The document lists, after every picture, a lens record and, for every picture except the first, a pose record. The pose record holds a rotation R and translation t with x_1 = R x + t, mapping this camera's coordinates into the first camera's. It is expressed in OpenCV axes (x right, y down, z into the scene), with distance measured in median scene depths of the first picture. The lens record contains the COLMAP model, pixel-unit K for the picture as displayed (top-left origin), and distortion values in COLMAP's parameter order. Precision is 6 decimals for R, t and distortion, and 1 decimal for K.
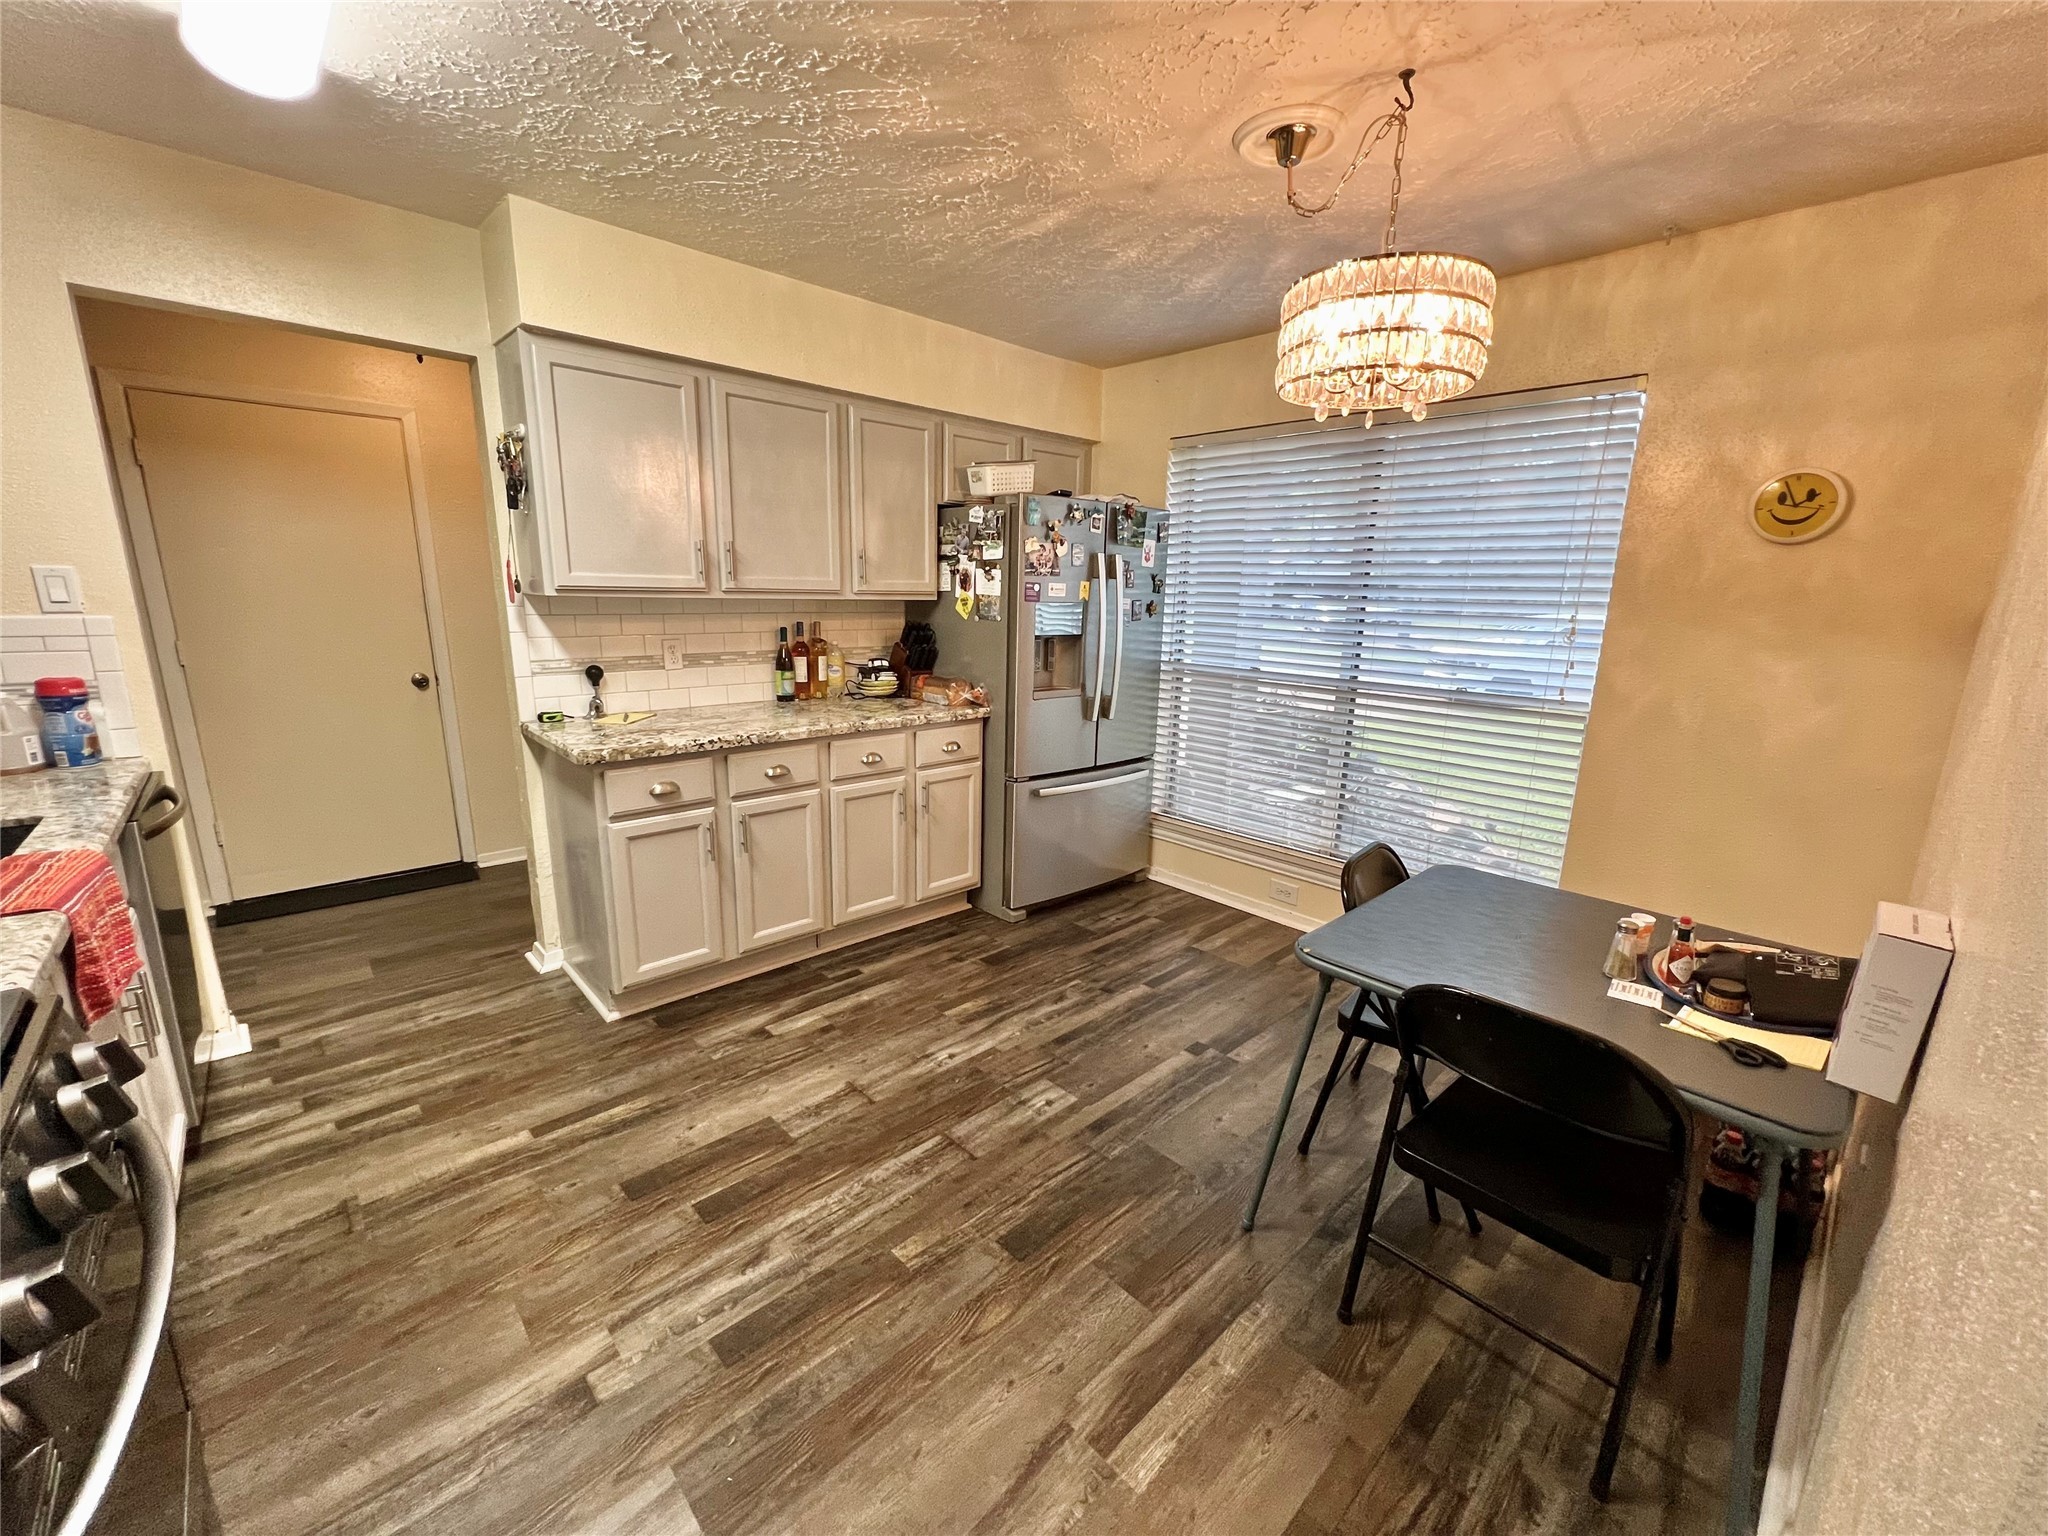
lens RADIAL K [[818.5, 0, 1023.9], [0, 818.5, 774.3], [0, 0, 1]] dist [-0.002842, 0.000437]
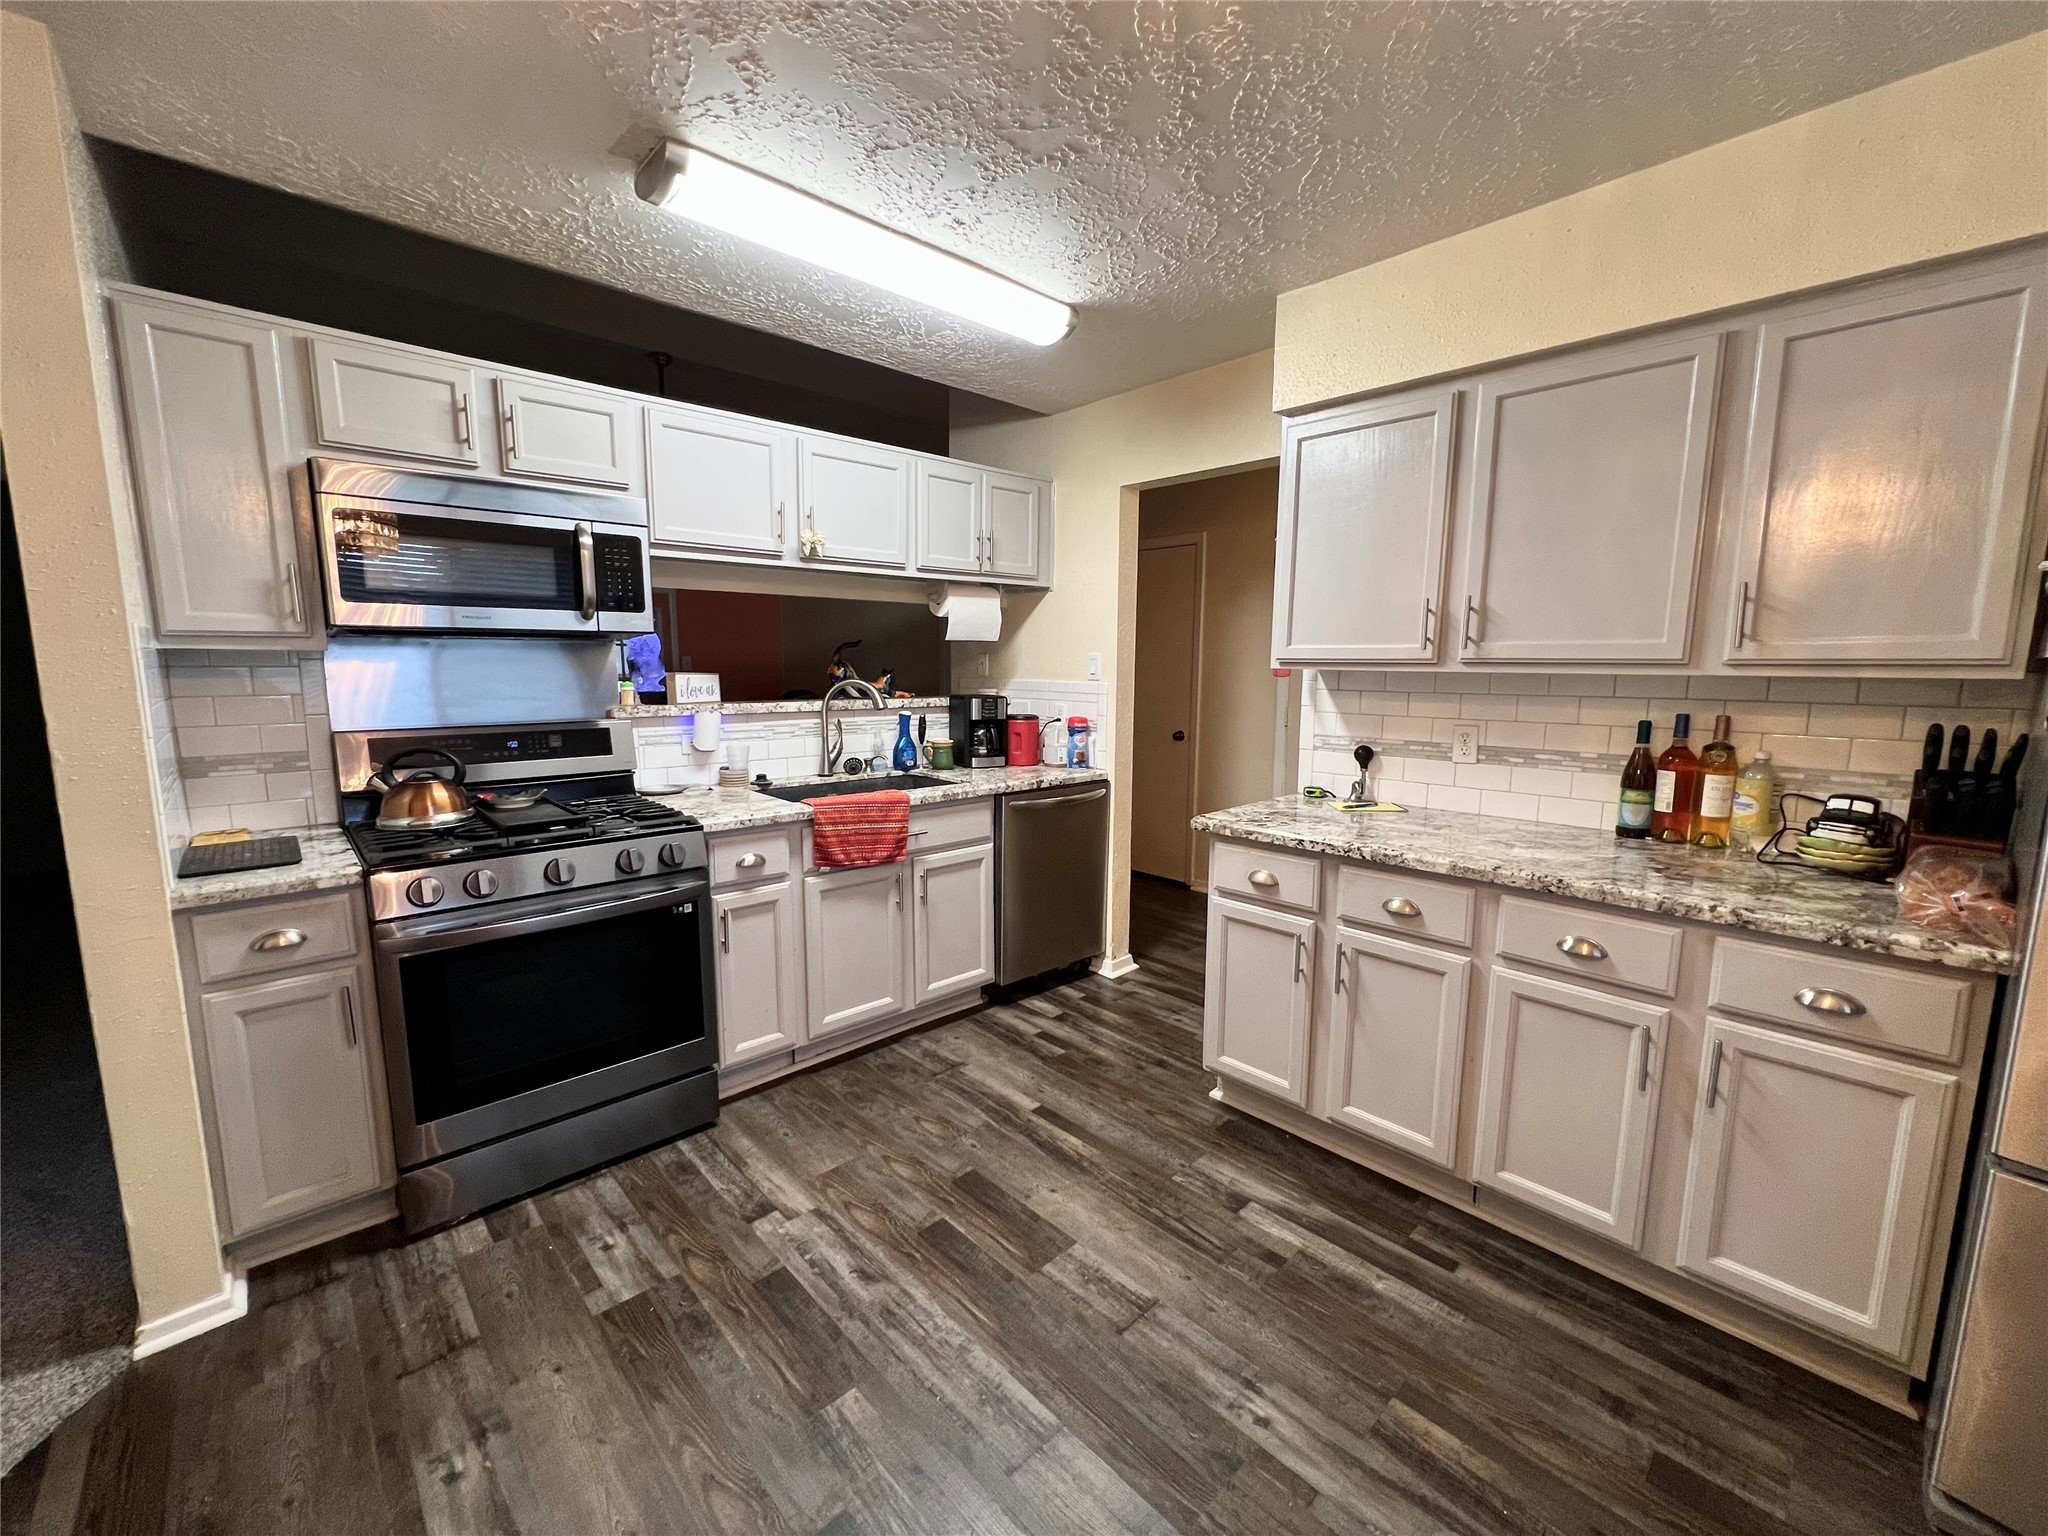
lens RADIAL K [[818.5, 0, 1023.9], [0, 818.5, 774.3], [0, 0, 1]] dist [-0.002842, 0.000437]
pose [[-0.002236, 0.112432, -0.993657, 0.387734], [-0.229366, 0.967111, 0.109944, -0.116091], [0.973338, 0.228157, 0.023625, 0.617530]]
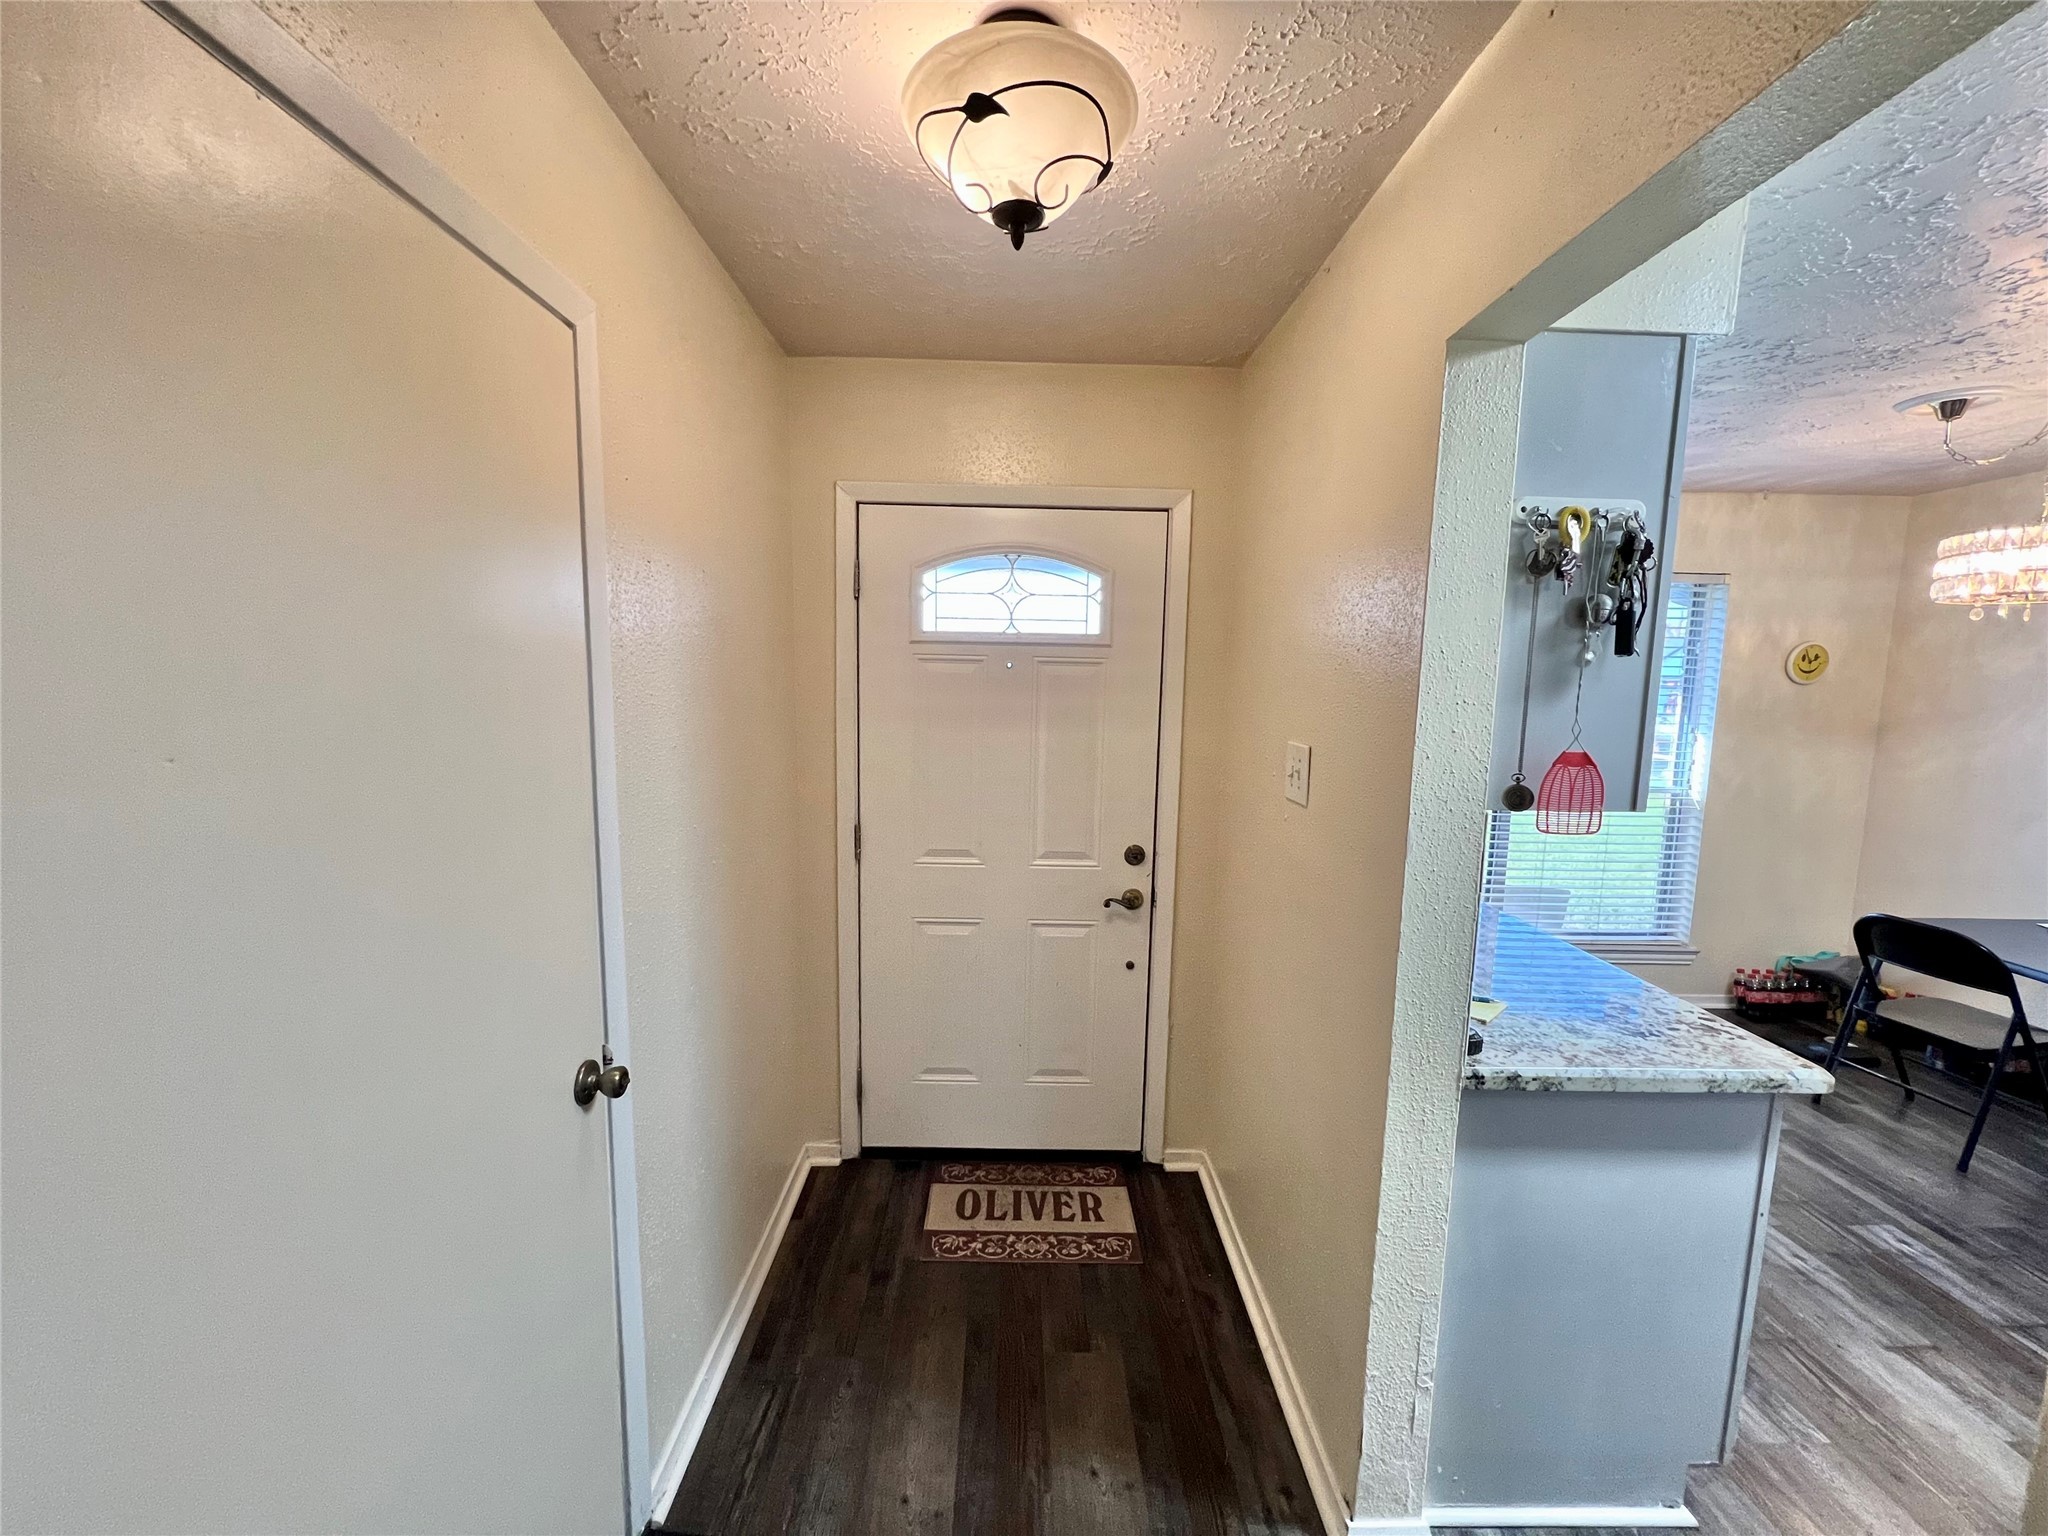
lens RADIAL K [[818.5, 0, 1023.9], [0, 818.5, 774.3], [0, 0, 1]] dist [-0.002842, 0.000437]
pose [[0.674699, -0.101404, 0.731094, -1.096837], [0.166613, 0.985876, -0.017018, -0.264453], [-0.719042, 0.133292, 0.682064, 0.807444]]
